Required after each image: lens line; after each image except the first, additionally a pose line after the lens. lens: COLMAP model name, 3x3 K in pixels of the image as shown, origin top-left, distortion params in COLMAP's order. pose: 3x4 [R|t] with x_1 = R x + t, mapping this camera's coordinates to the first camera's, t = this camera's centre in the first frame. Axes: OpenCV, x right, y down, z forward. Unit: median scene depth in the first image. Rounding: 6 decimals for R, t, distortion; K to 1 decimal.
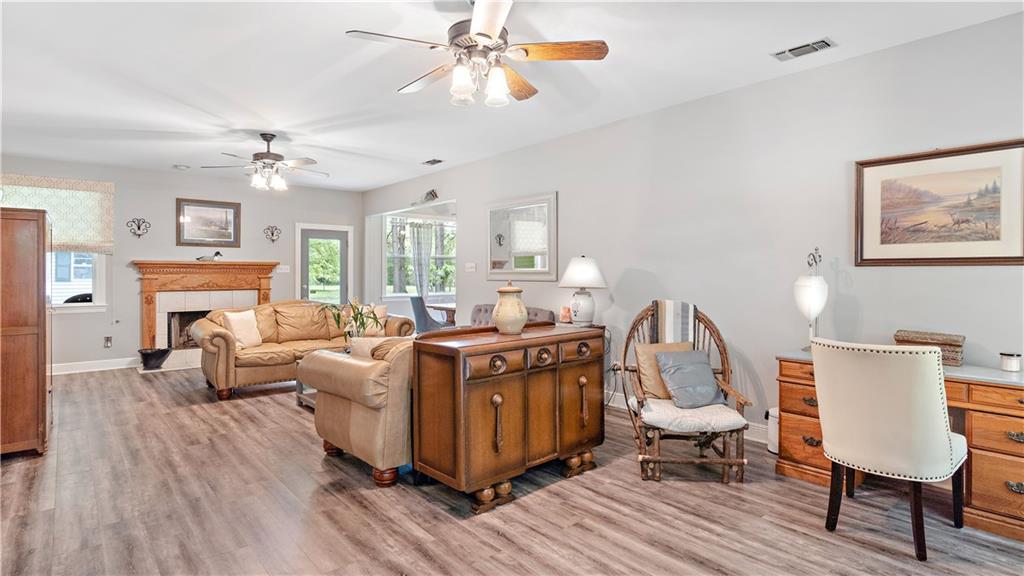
lens RADIAL K [[524.6, 0, 512.3], [0, 524.6, 281.5], [0, 0, 1]] dist [-0.002495, -0.000137]
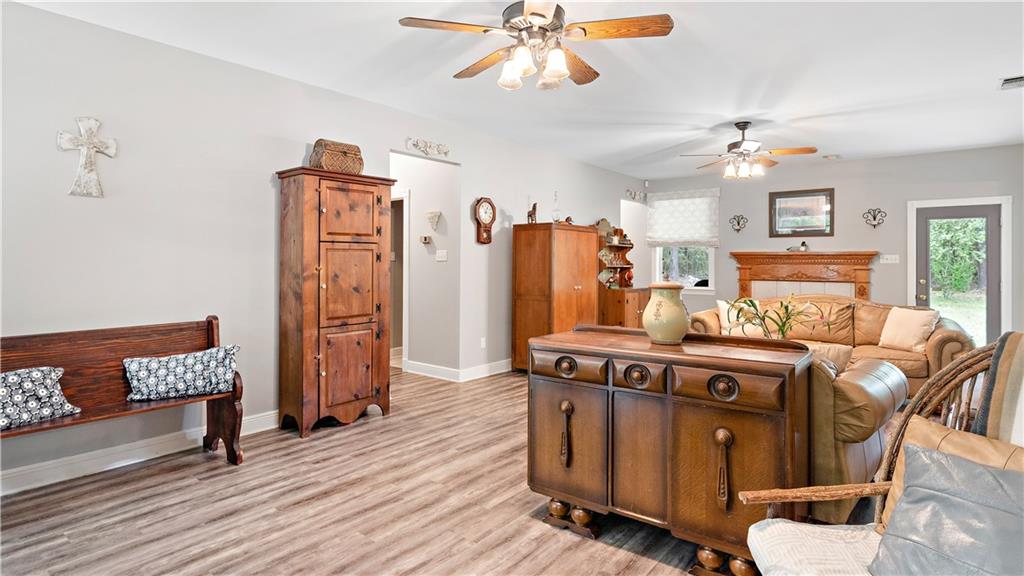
lens RADIAL K [[545.4, 0, 522.0], [0, 545.4, 261.6], [0, 0, 1]] dist [0.000294, -0.000325]
pose [[0.178911, 0.001006, -0.983865, 0.473567], [-0.021379, 0.999767, -0.002866, -0.007936], [0.983633, 0.021546, 0.178891, 0.417930]]
